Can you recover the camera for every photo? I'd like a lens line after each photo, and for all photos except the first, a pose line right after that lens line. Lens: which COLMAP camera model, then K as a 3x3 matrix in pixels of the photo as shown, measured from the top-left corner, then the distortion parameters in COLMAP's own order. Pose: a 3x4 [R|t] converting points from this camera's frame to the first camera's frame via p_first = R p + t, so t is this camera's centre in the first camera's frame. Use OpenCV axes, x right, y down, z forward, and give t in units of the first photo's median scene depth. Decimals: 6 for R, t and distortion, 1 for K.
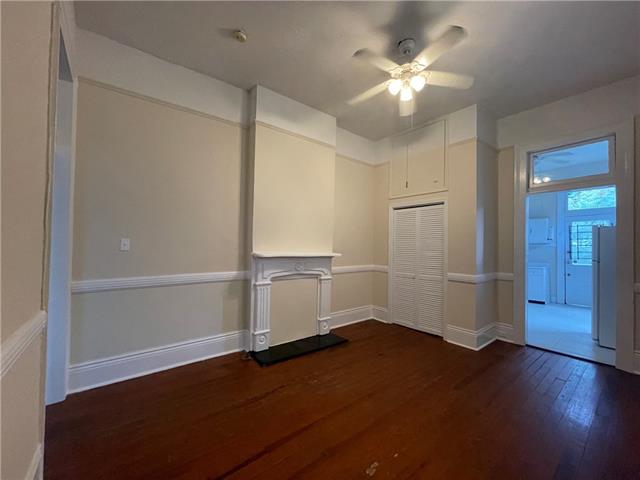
lens RADIAL K [[258.1, 0, 320.0], [0, 258.1, 240.0], [0, 0, 1]] dist [-0.000521, -0.000225]
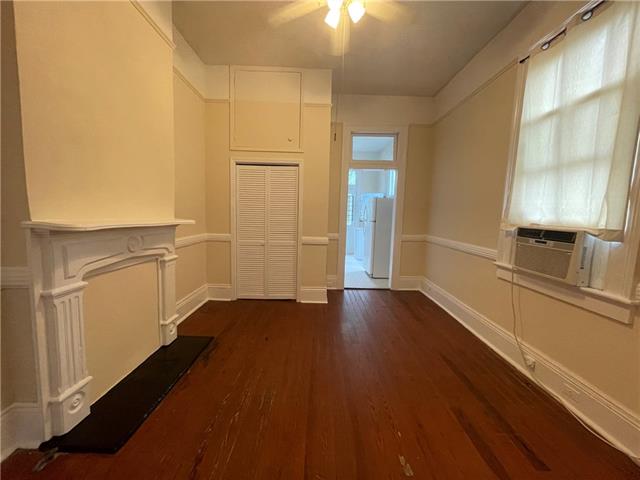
lens RADIAL K [[258.1, 0, 320.0], [0, 258.1, 240.0], [0, 0, 1]] dist [-0.000521, -0.000225]
pose [[0.616134, -0.080006, 0.783567, -0.251455], [-0.029519, 0.991783, 0.124478, 0.011206], [-0.787088, -0.099826, 0.608710, 0.324613]]
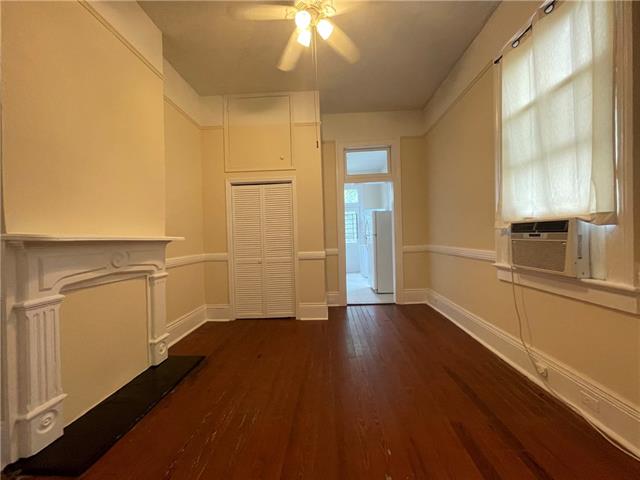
lens RADIAL K [[258.1, 0, 320.0], [0, 258.1, 240.0], [0, 0, 1]] dist [-0.000521, -0.000225]
pose [[0.651794, -0.041785, 0.757244, -0.205009], [0.027823, 0.999126, 0.031184, 0.050346], [-0.757886, 0.000743, 0.652387, 0.278205]]
